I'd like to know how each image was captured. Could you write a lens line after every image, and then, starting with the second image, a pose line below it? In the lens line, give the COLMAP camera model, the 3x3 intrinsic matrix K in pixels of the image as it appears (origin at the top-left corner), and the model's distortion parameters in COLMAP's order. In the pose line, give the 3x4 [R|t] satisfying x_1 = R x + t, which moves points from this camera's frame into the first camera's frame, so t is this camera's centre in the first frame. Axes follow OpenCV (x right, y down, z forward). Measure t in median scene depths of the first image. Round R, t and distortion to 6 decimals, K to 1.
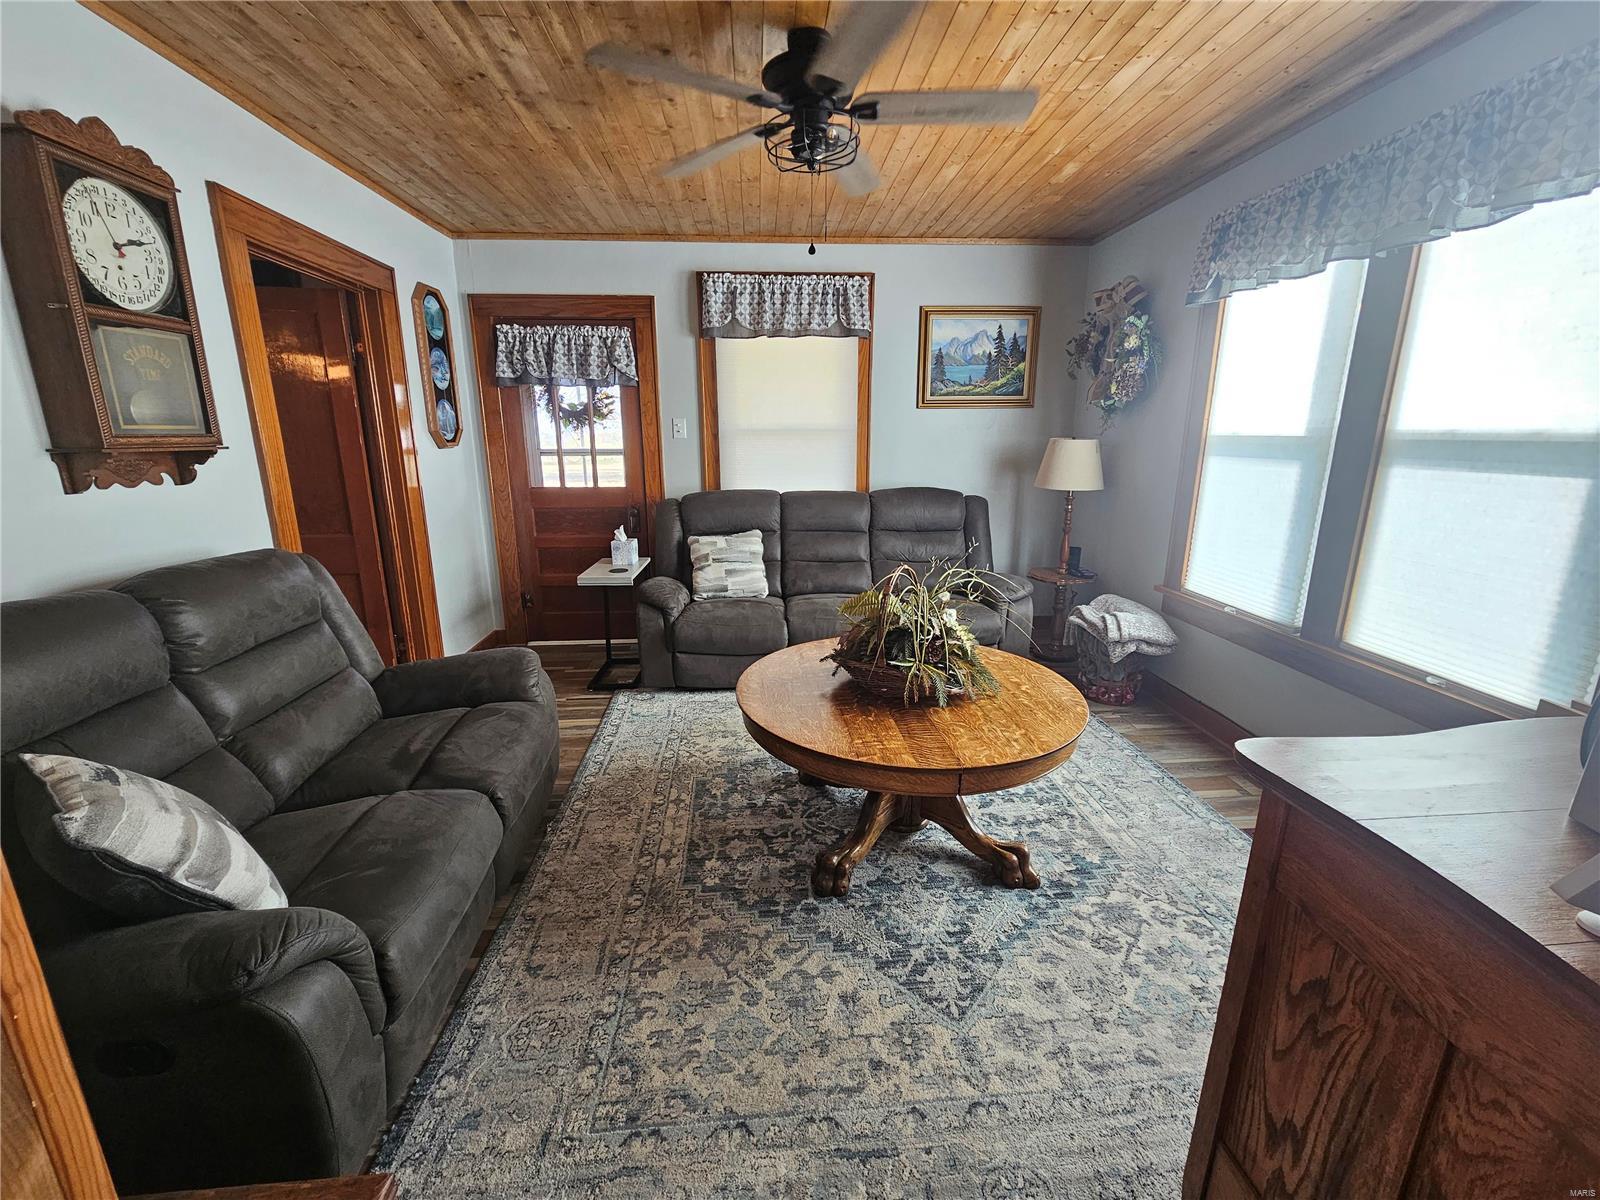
lens RADIAL K [[655.2, 0, 800.9], [0, 655.2, 595.1], [0, 0, 1]] dist [-0.000736, -0.000082]
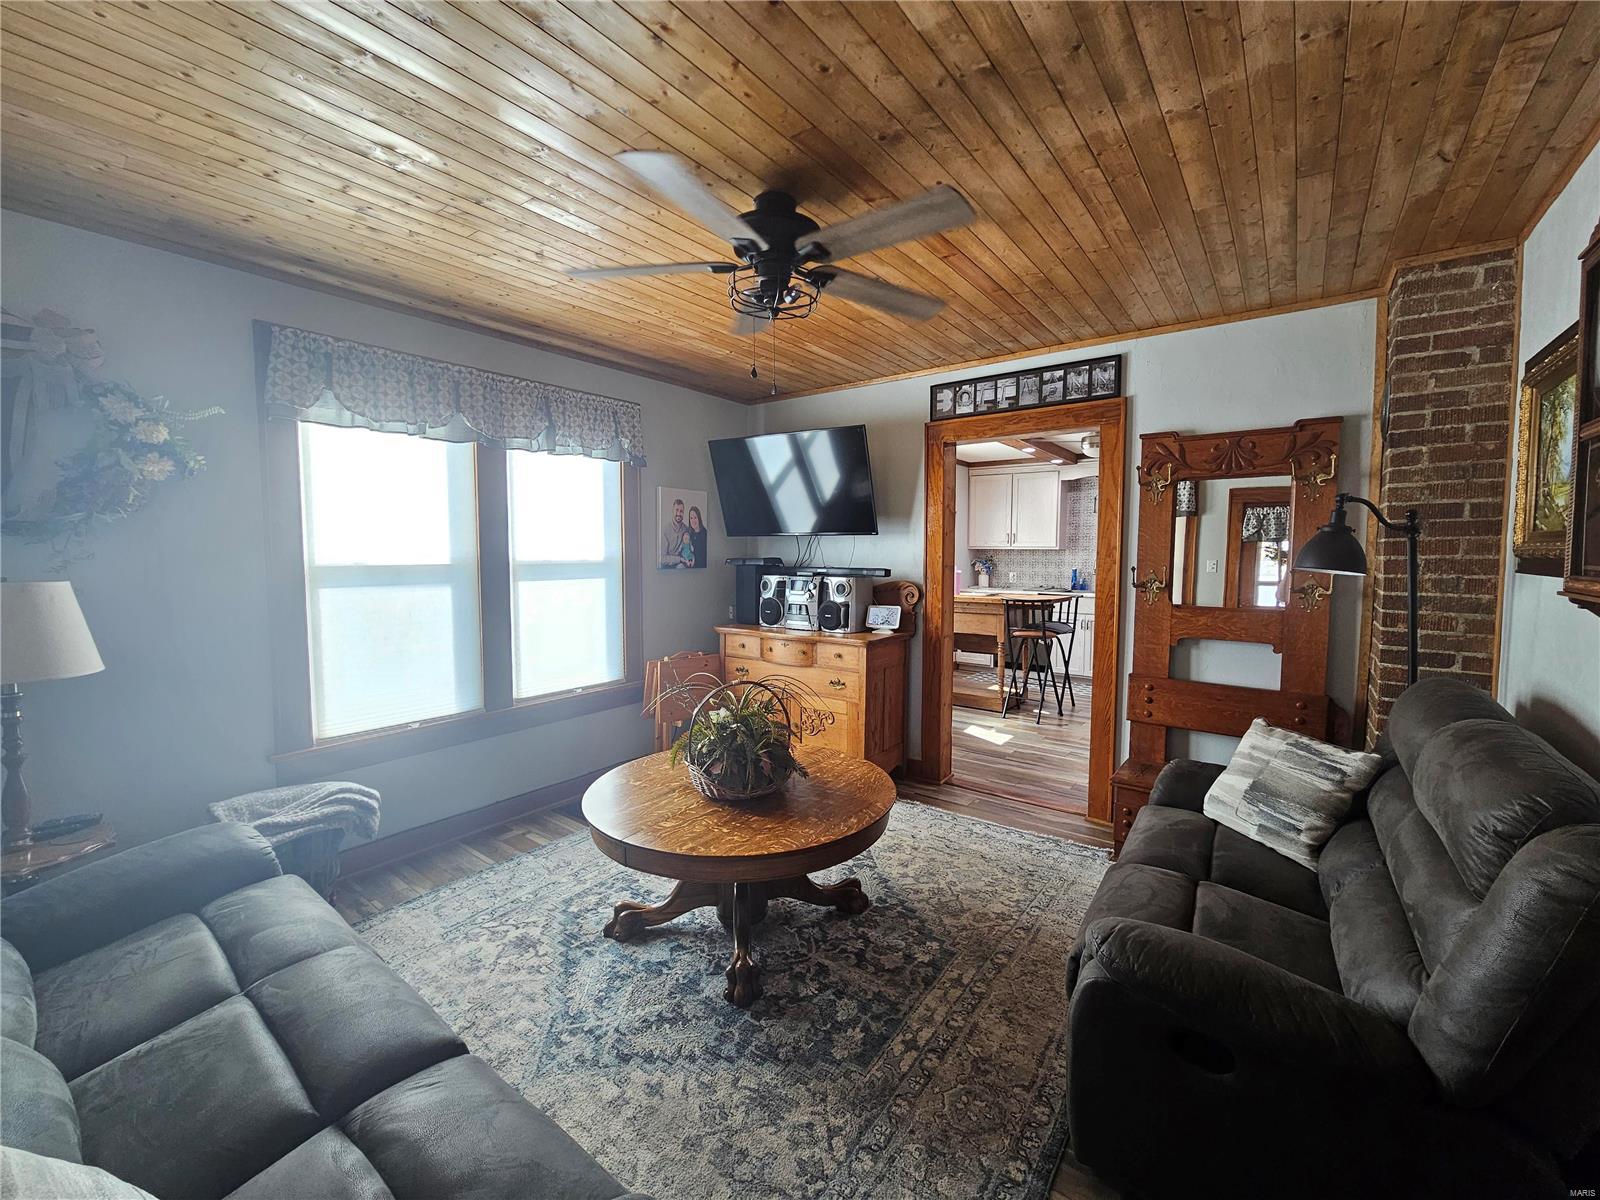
lens RADIAL K [[655.2, 0, 800.9], [0, 655.2, 595.1], [0, 0, 1]] dist [-0.000736, -0.000082]
pose [[-0.753880, -0.044564, 0.655499, -0.656822], [0.158793, 0.955760, 0.247602, -0.450213], [-0.637534, 0.290751, -0.713452, 1.709125]]
